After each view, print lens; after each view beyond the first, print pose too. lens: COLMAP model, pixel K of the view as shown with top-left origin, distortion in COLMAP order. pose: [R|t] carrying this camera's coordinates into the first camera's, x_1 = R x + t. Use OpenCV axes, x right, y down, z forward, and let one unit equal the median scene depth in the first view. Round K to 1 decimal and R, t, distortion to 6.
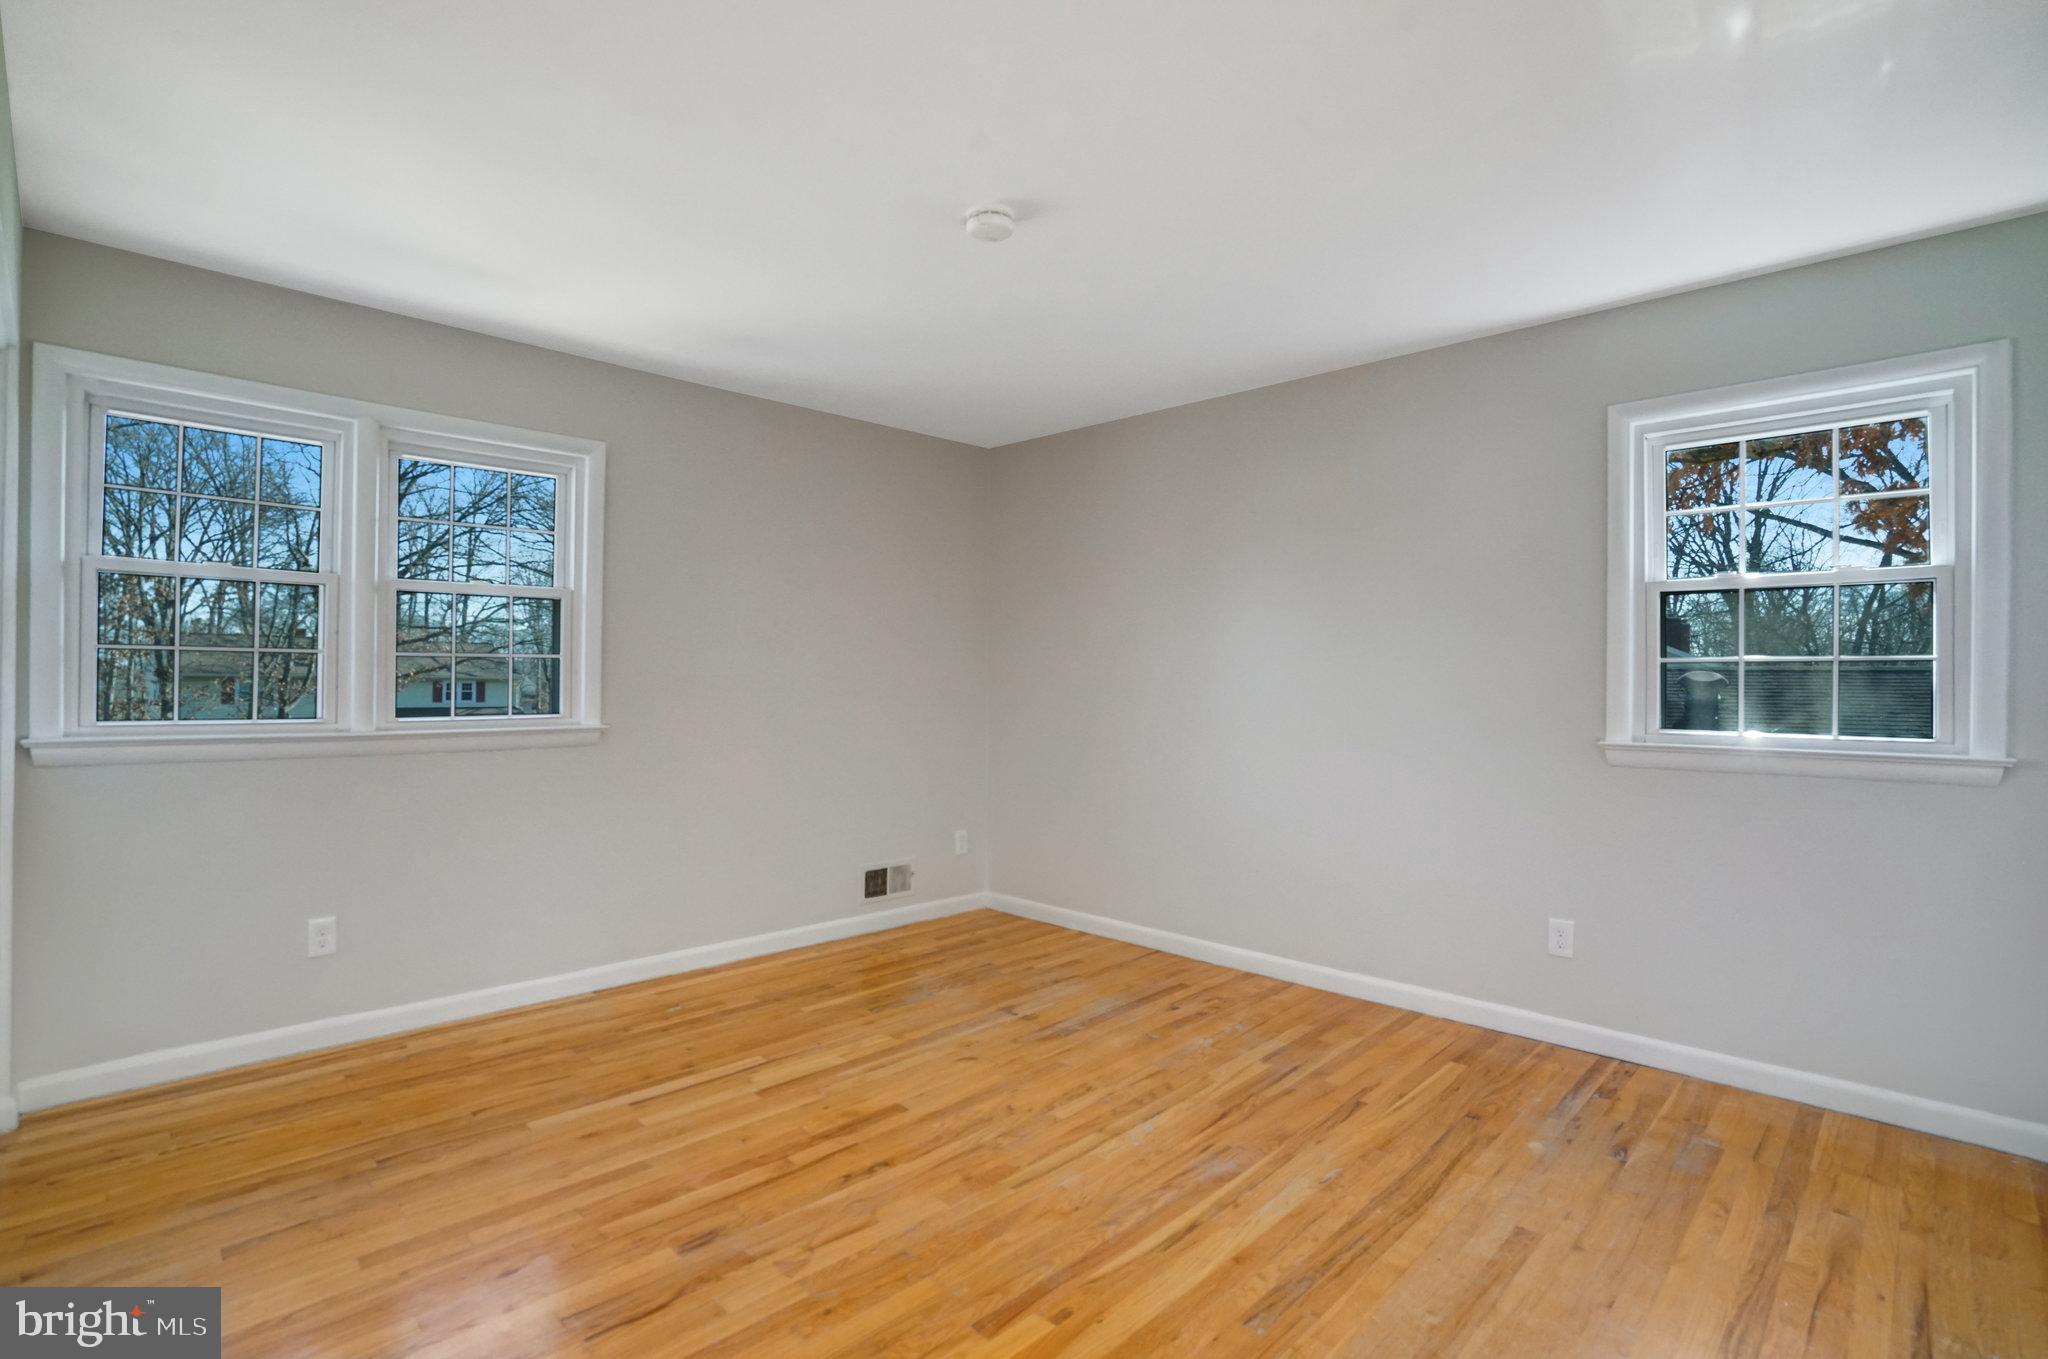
lens RADIAL K [[964.8, 0, 1013.4], [0, 964.8, 659.1], [0, 0, 1]] dist [-0.051484, 0.018724]
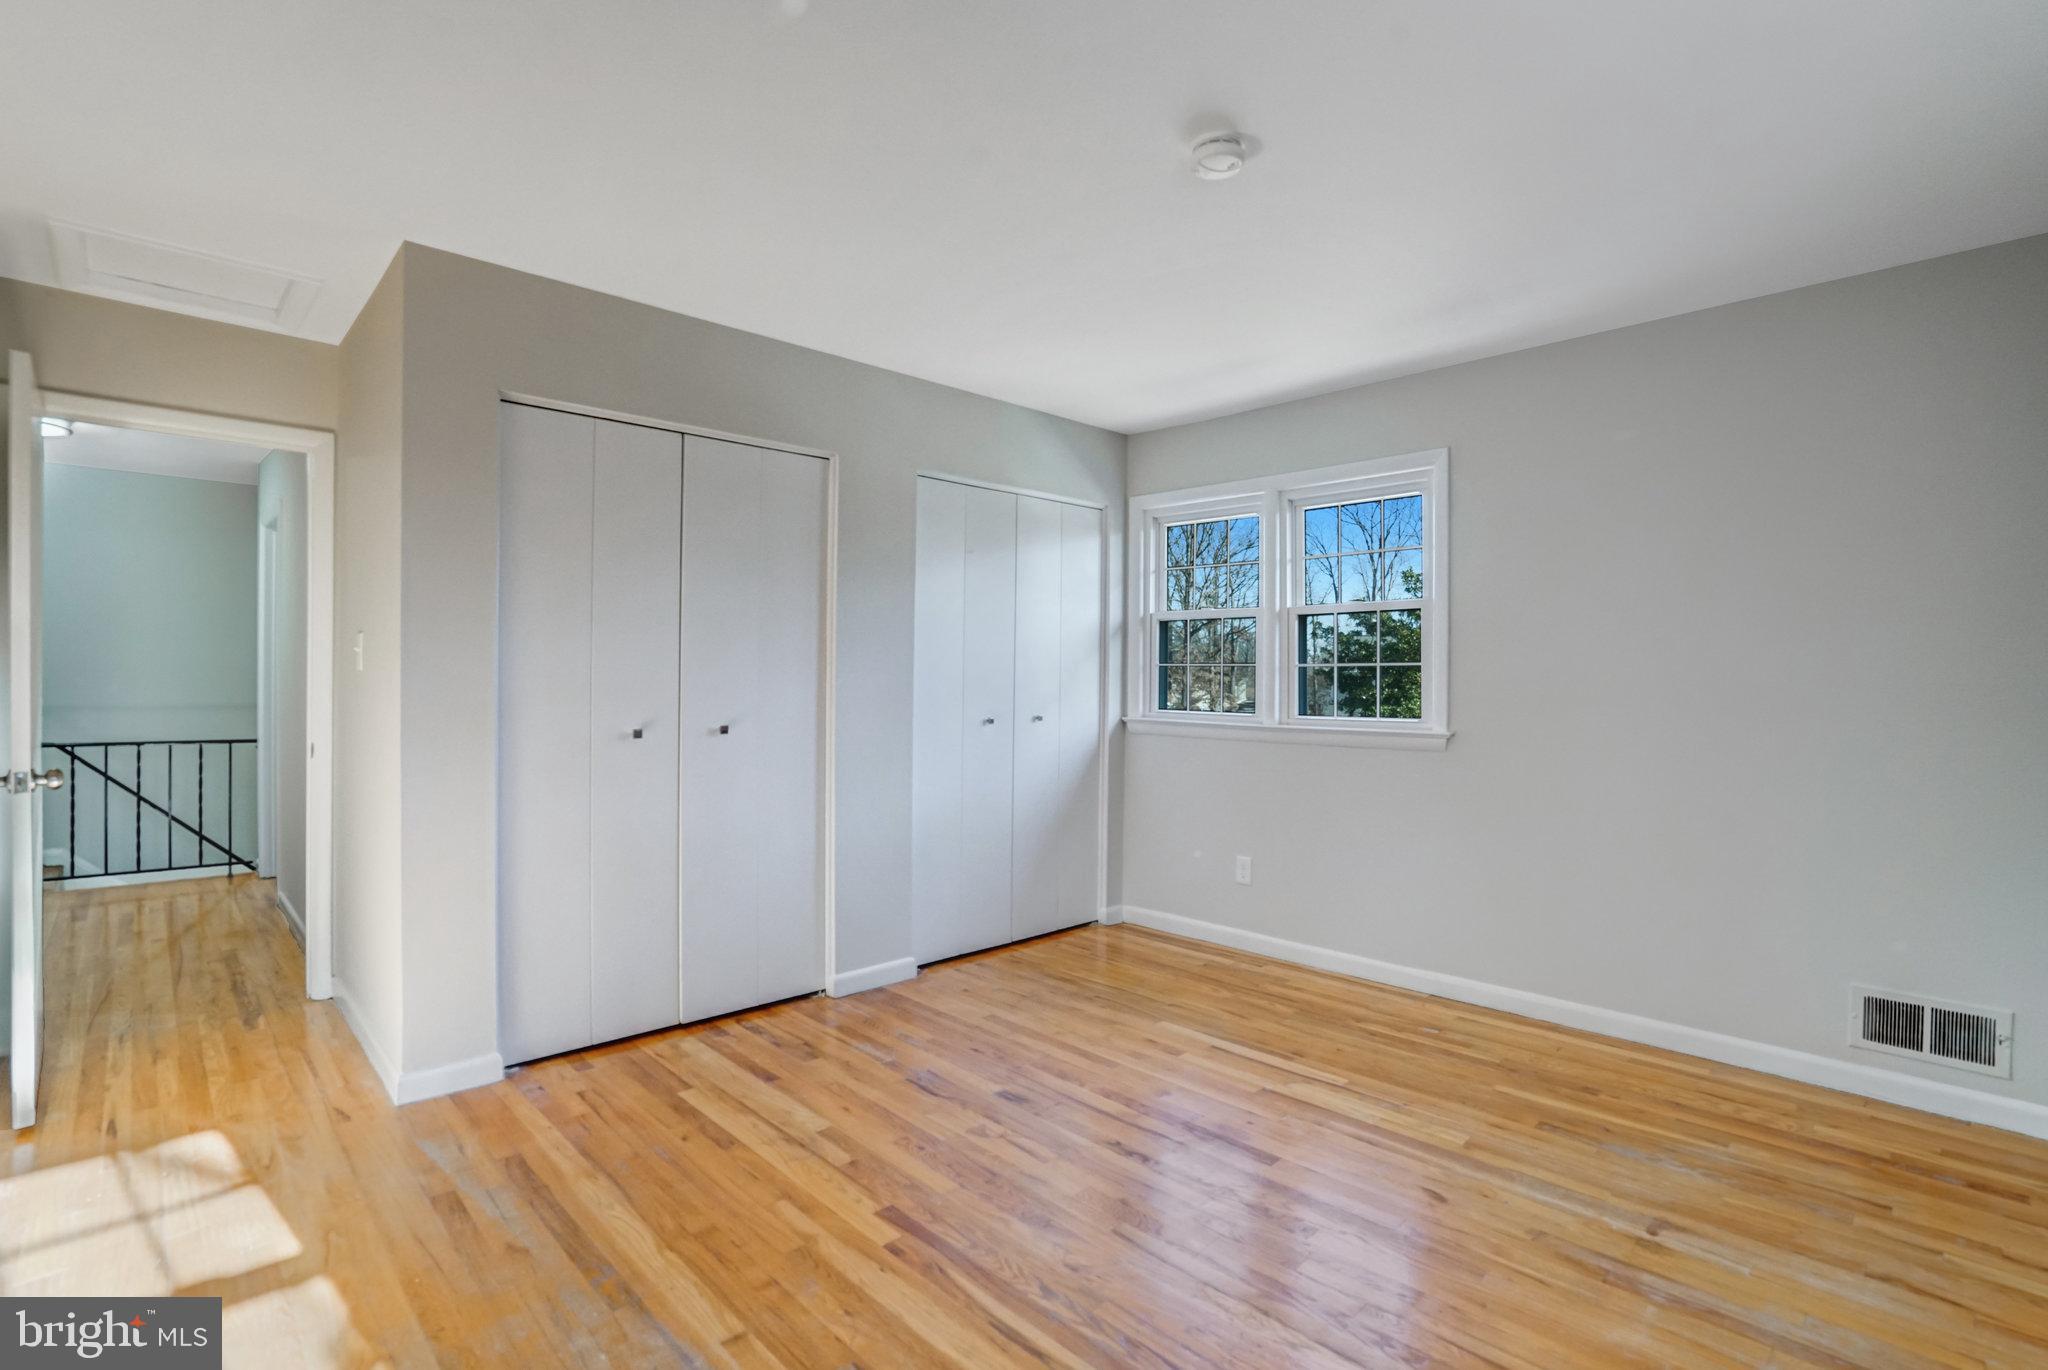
lens RADIAL K [[964.8, 0, 1018.0], [0, 964.8, 680.6], [0, 0, 1]] dist [-0.051484, 0.018724]
pose [[-0.025335, -0.008340, -0.999644, 0.661226], [0.014308, 0.999860, -0.008704, 0.020699], [0.999577, -0.014524, -0.025212, 0.668822]]
